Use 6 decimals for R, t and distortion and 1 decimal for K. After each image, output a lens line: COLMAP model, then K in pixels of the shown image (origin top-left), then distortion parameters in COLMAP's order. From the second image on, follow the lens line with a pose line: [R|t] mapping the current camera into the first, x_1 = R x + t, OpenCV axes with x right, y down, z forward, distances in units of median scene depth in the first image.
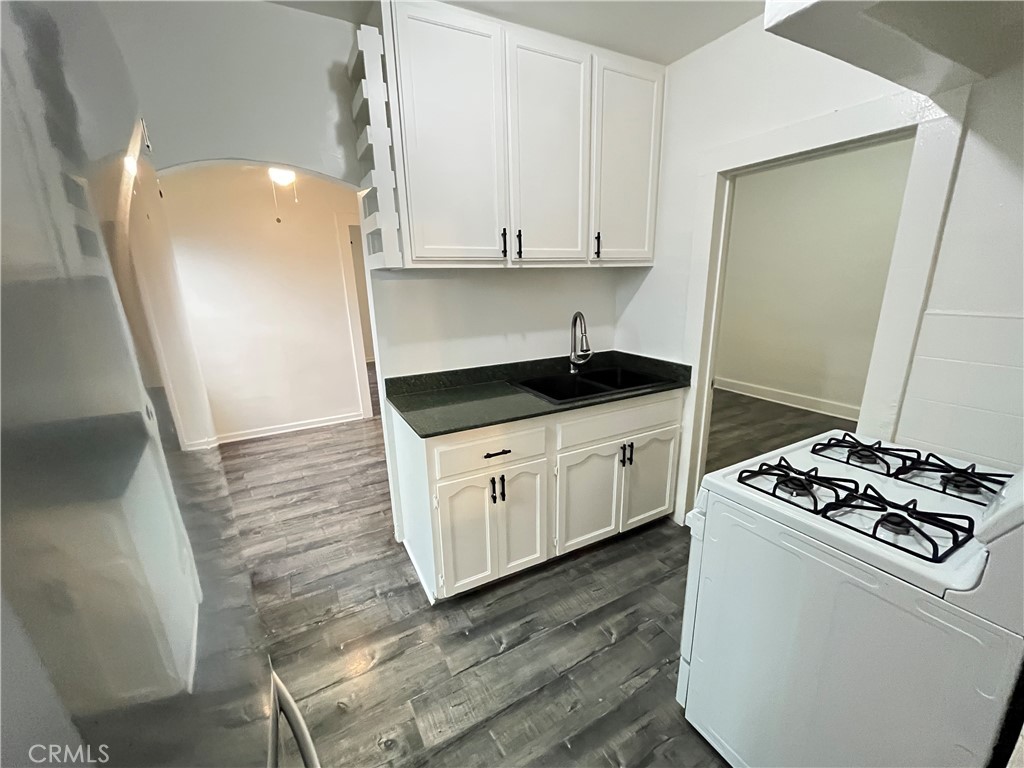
lens RADIAL K [[417.8, 0, 517.1], [0, 417.8, 391.2], [0, 0, 1]] dist [-0.003473, -0.000370]
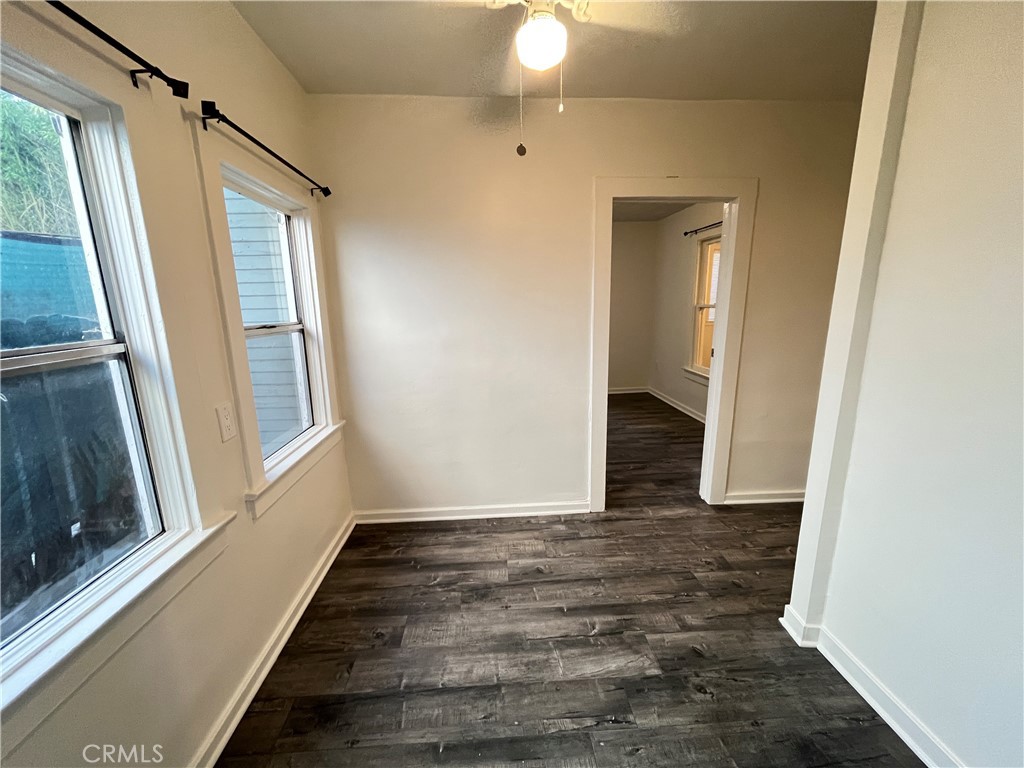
lens RADIAL K [[417.8, 0, 511.3], [0, 417.8, 389.9], [0, 0, 1]] dist [-0.003473, -0.000370]
pose [[0.900579, 0.100348, -0.422951, -0.257686], [-0.118620, 0.992794, -0.017026, -0.101108], [0.418195, 0.065504, 0.905993, 0.425731]]
